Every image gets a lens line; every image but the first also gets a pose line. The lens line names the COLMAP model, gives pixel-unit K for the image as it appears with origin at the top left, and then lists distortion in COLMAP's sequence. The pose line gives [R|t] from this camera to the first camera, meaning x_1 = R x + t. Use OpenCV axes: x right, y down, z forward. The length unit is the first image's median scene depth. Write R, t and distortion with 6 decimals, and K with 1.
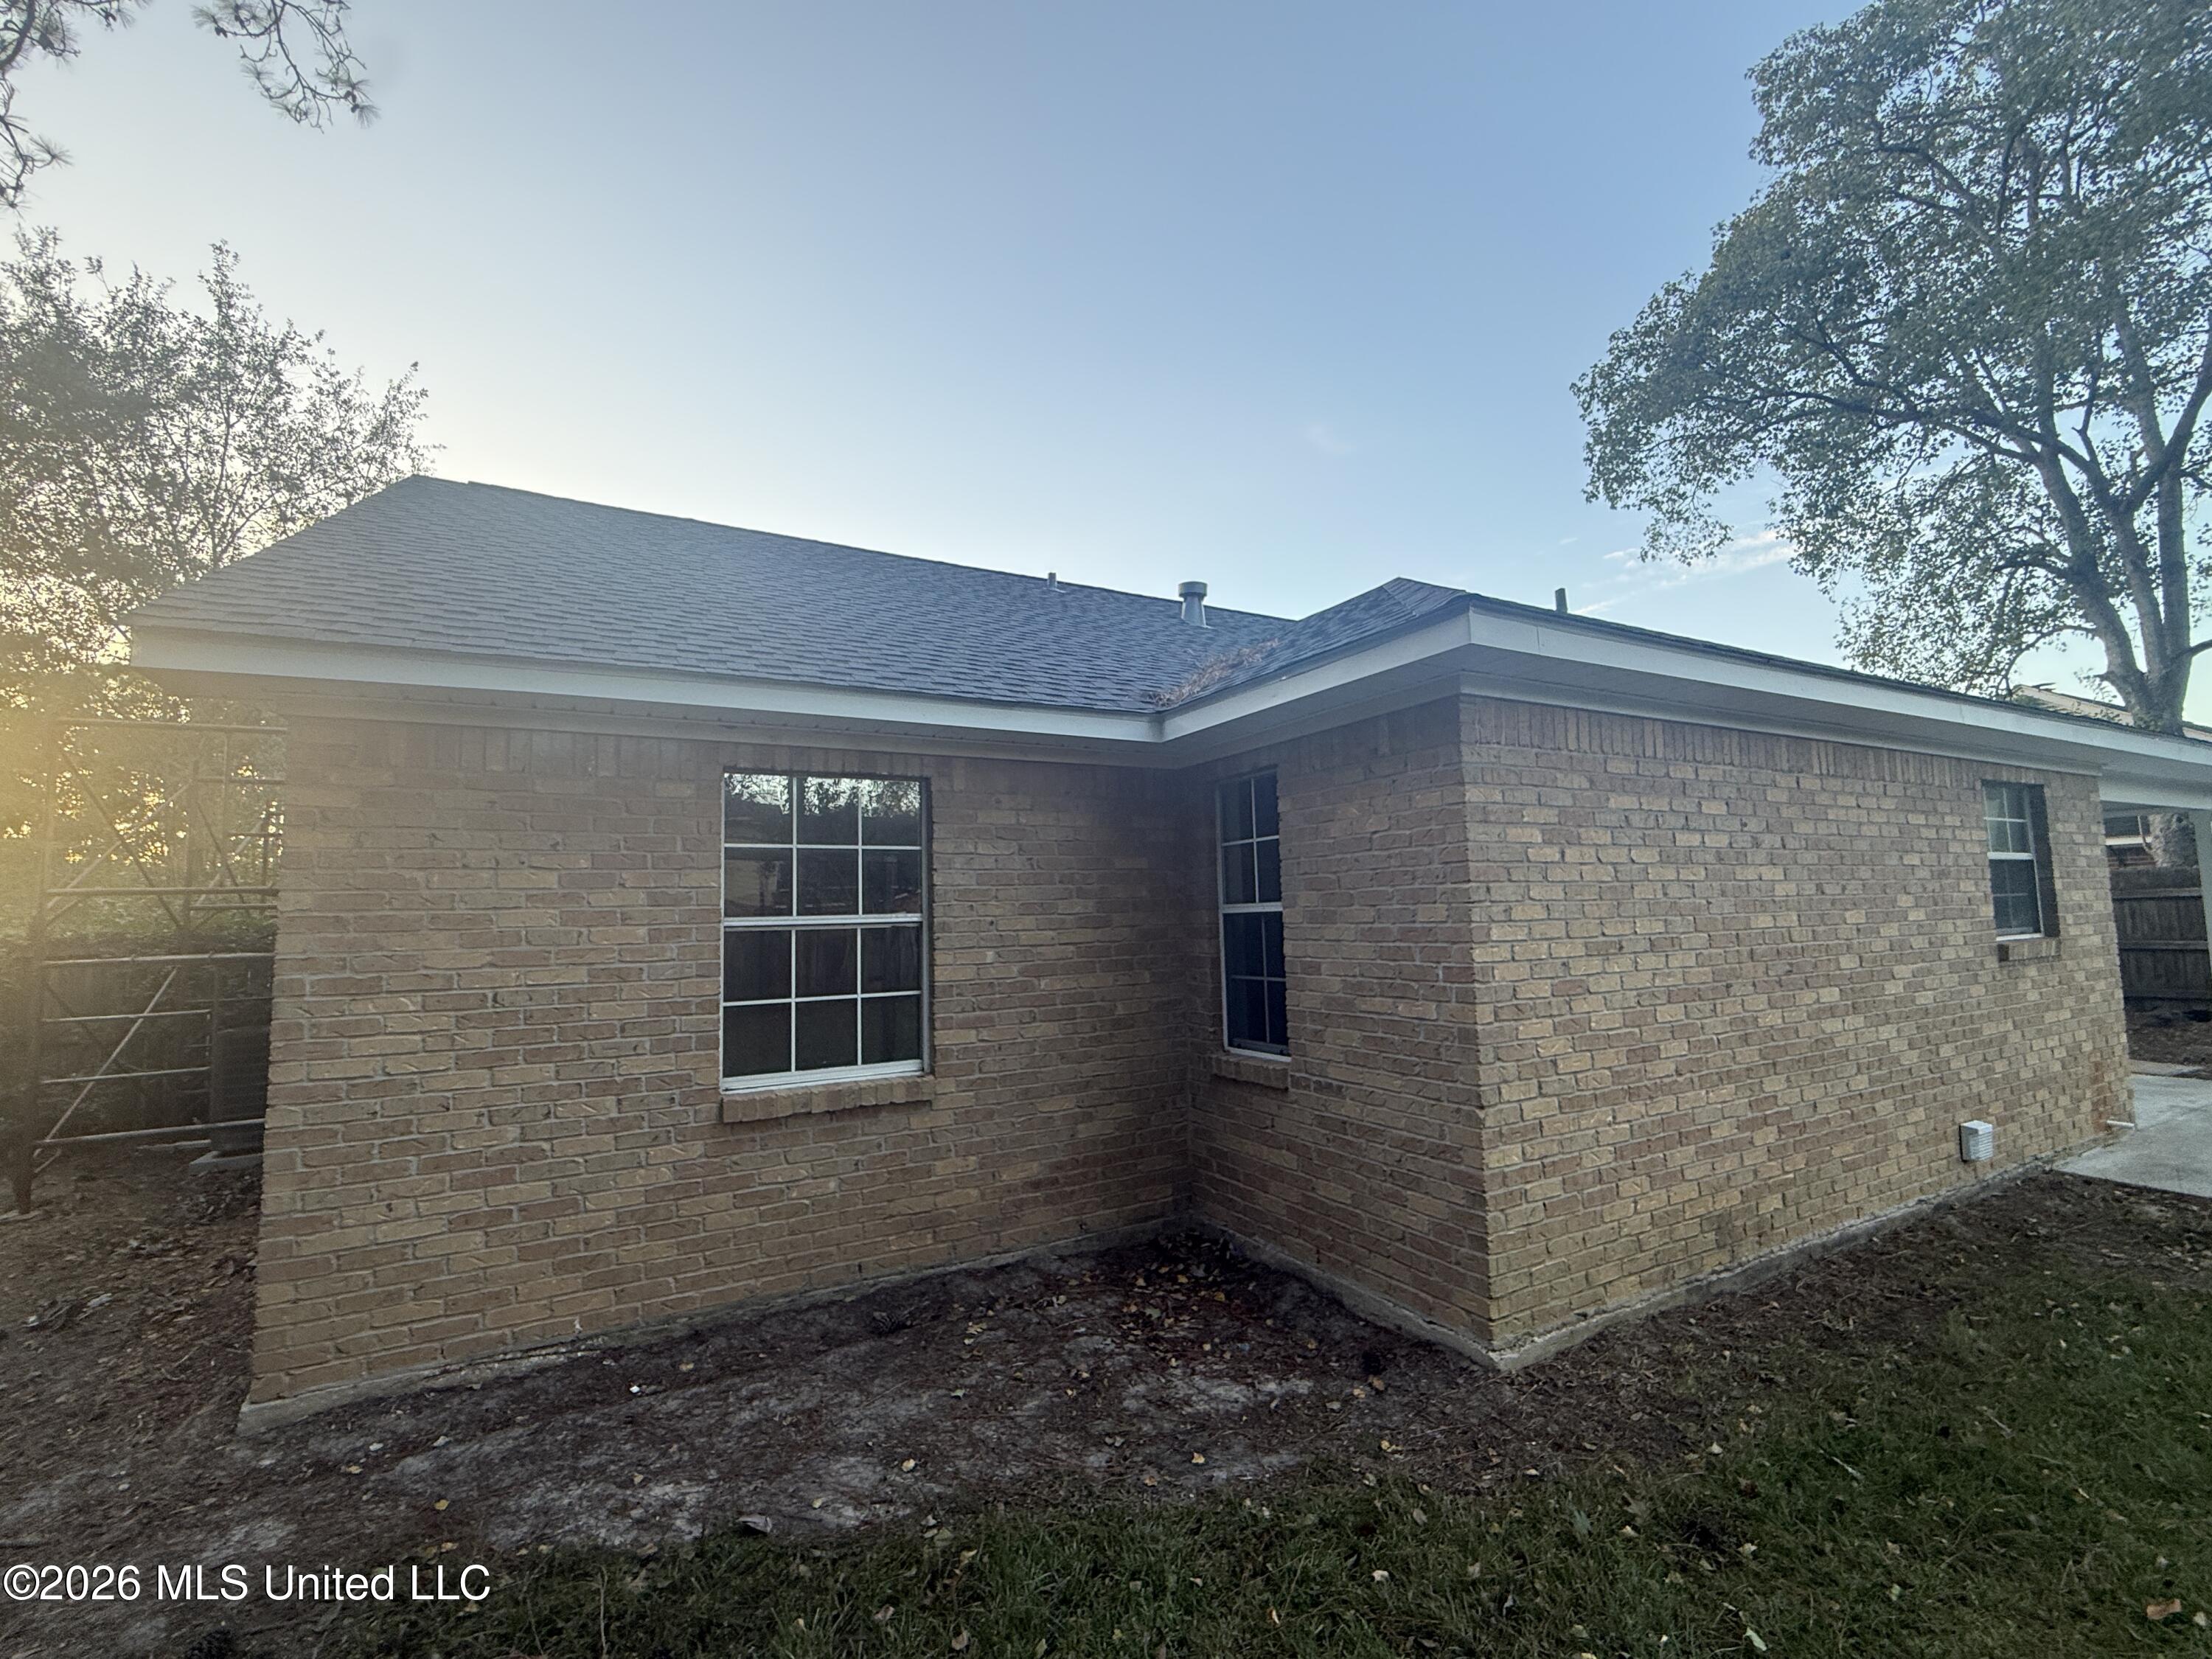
lens RADIAL K [[969.6, 0, 1109.5], [0, 969.6, 827.7], [0, 0, 1]] dist [0.004819, 0.000130]
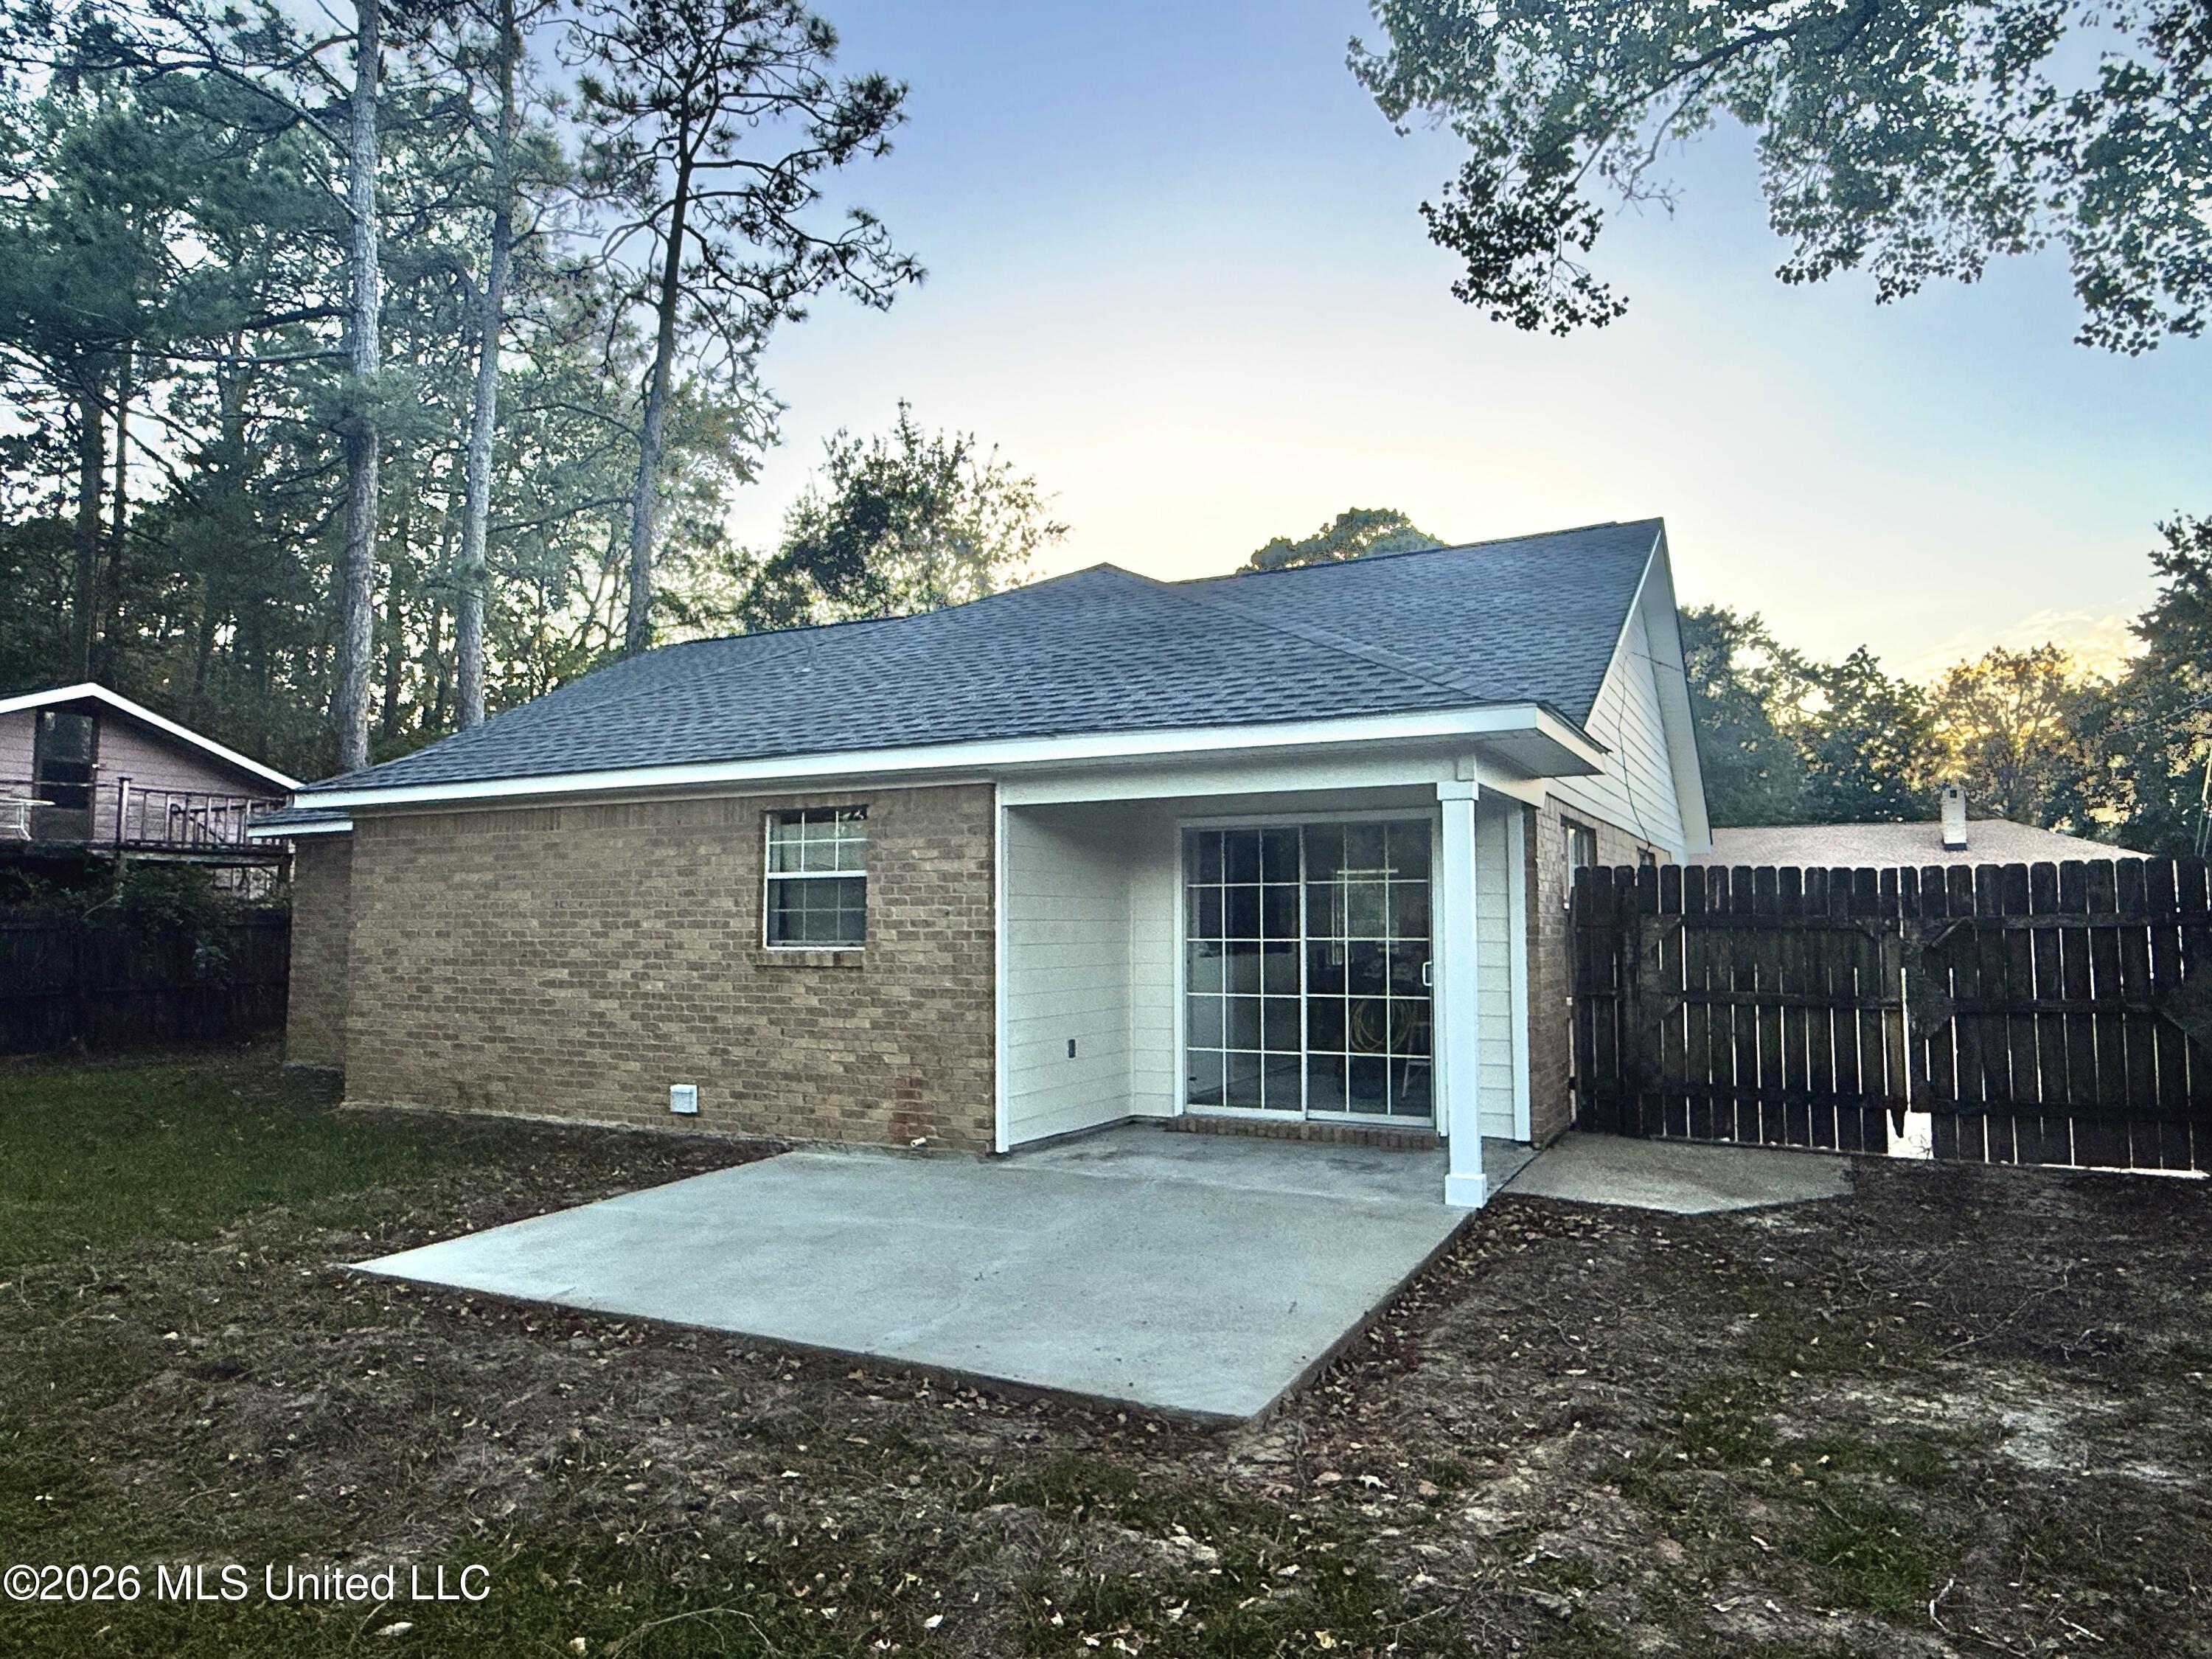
lens RADIAL K [[1383.9, 0, 1098.7], [0, 1383.9, 830.1], [0, 0, 1]] dist [0.007875, 0.008028]
pose [[0.554941, -0.031095, -0.831308, 3.366870], [0.064636, 0.997892, 0.005822, -0.012654], [0.829375, -0.056963, 0.555781, 0.556820]]
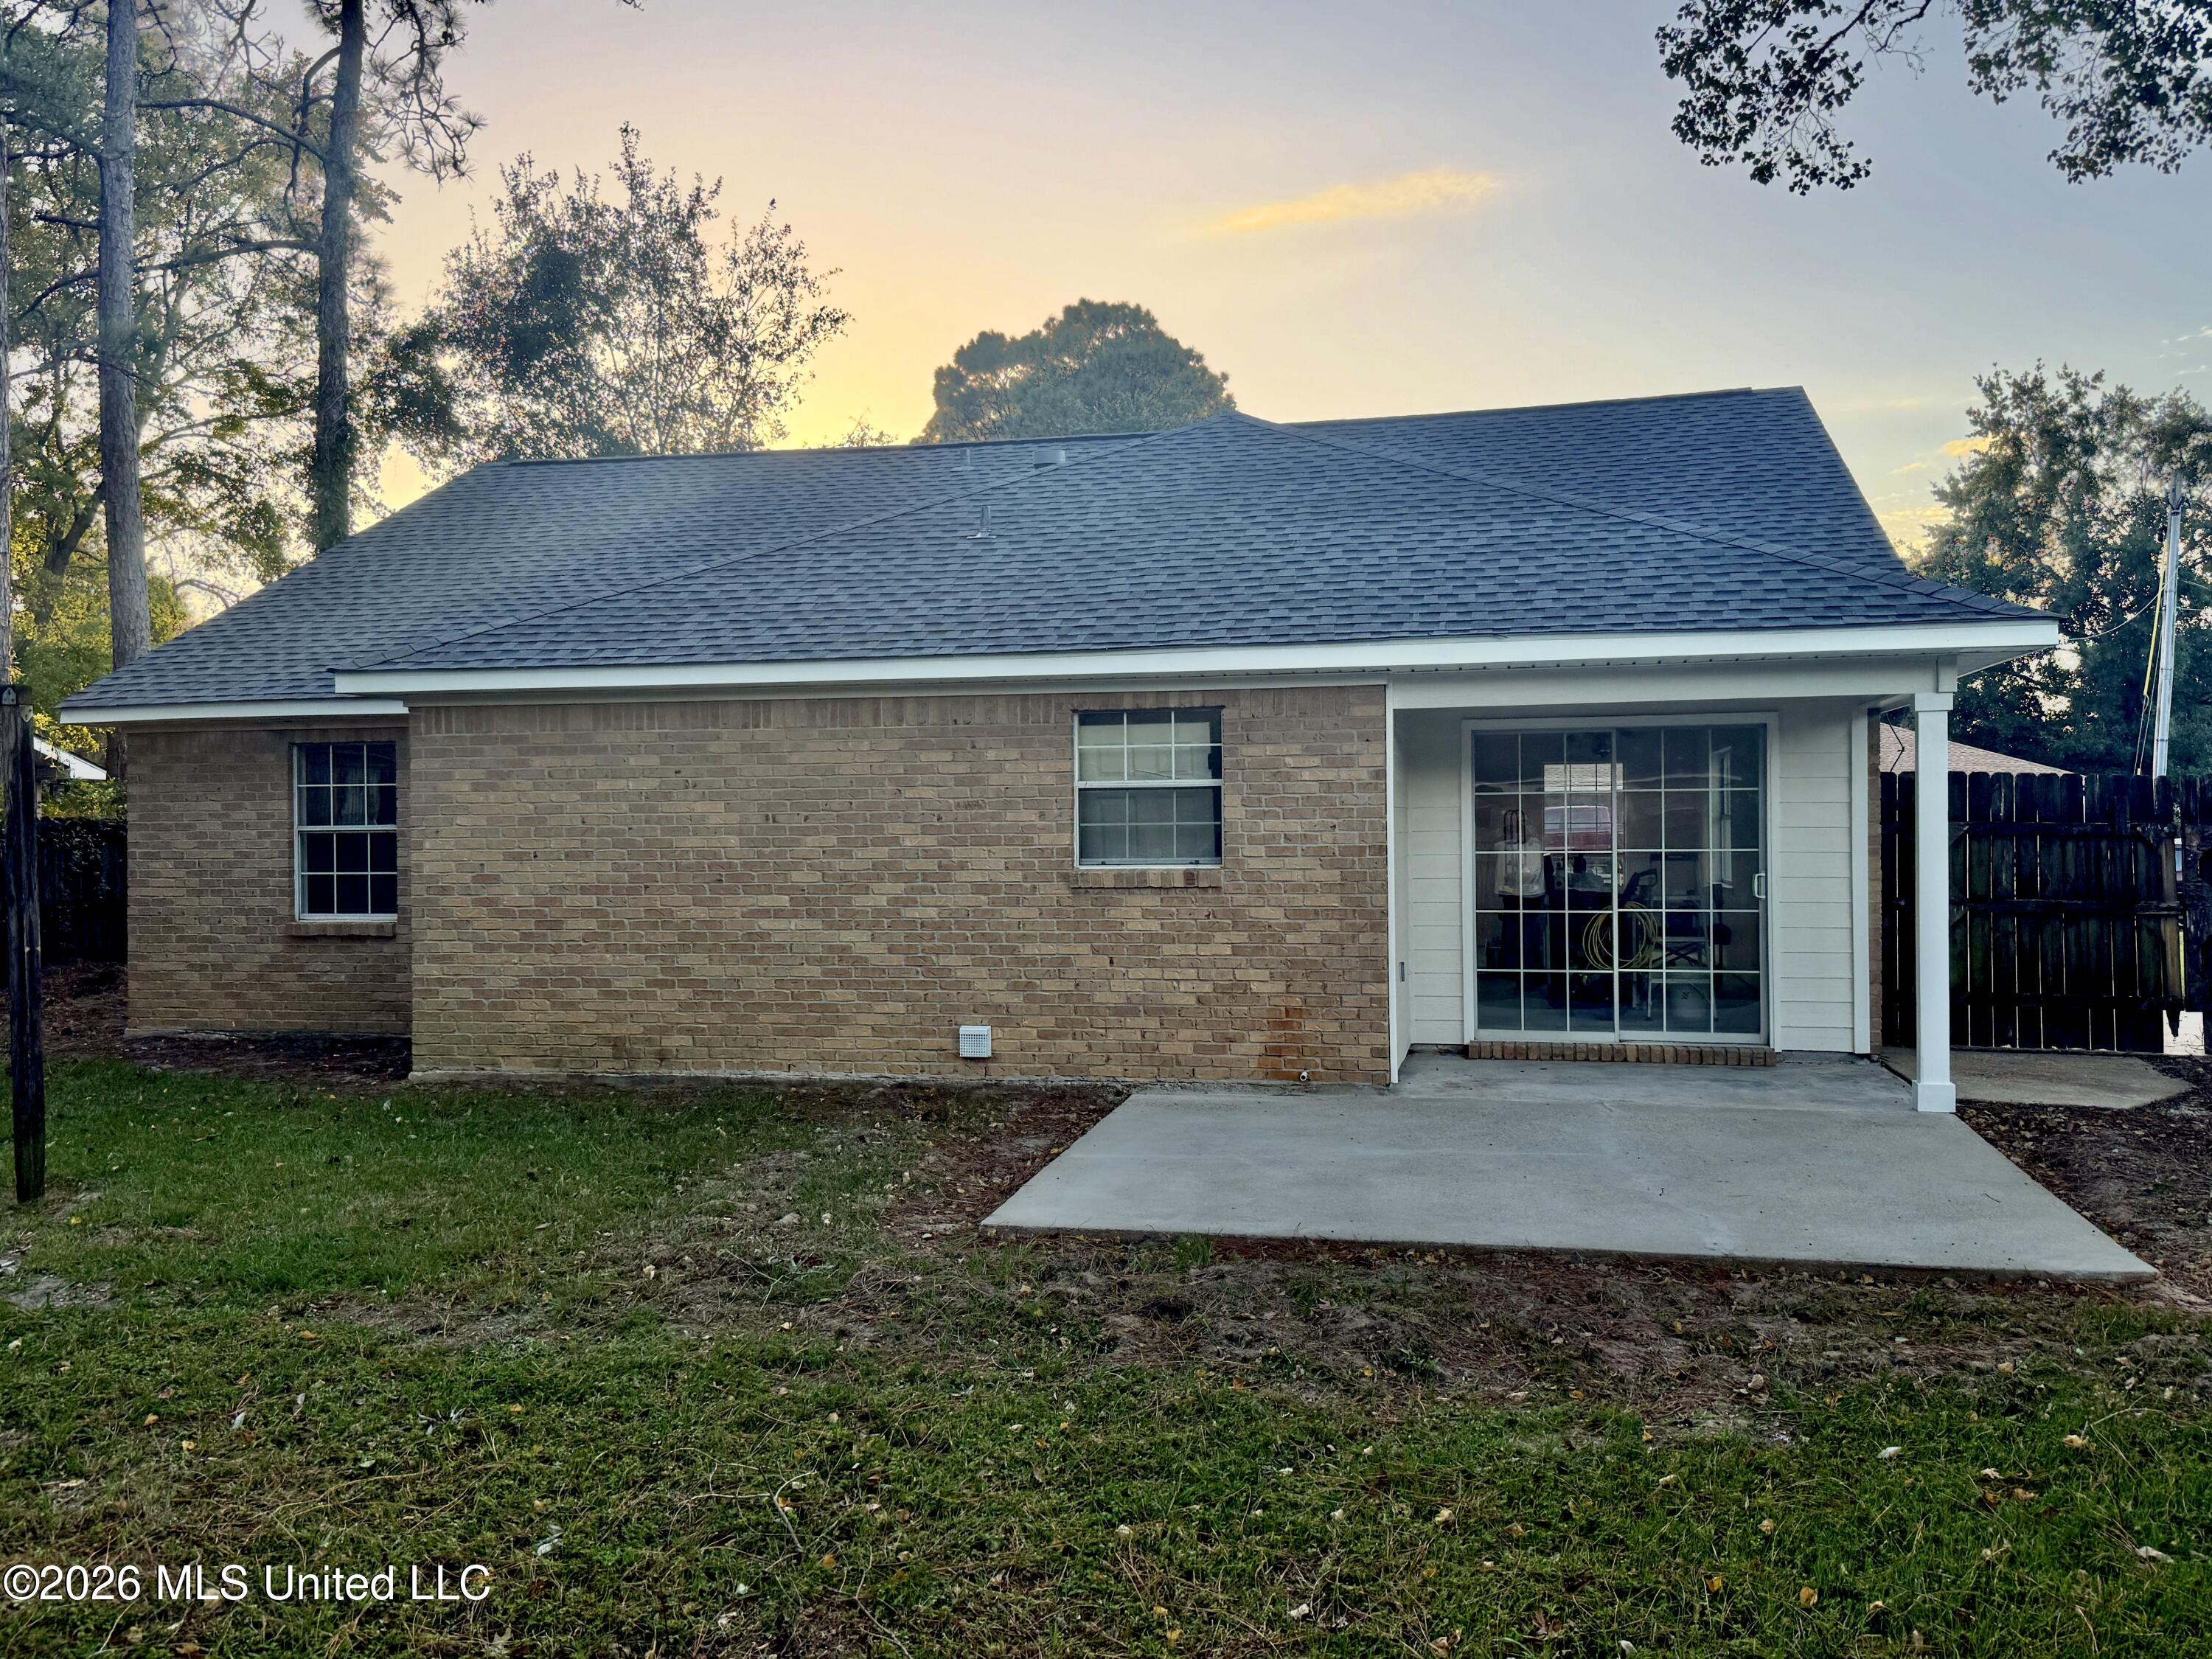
lens RADIAL K [[1806.4, 0, 1111.6], [0, 1806.4, 829.6], [0, 0, 1]] dist [0.080933, -0.090298]
pose [[0.748570, 0.020248, -0.662747, 2.929892], [0.051350, 0.994761, 0.088392, -0.120174], [0.661065, -0.100199, 0.743608, -0.517787]]
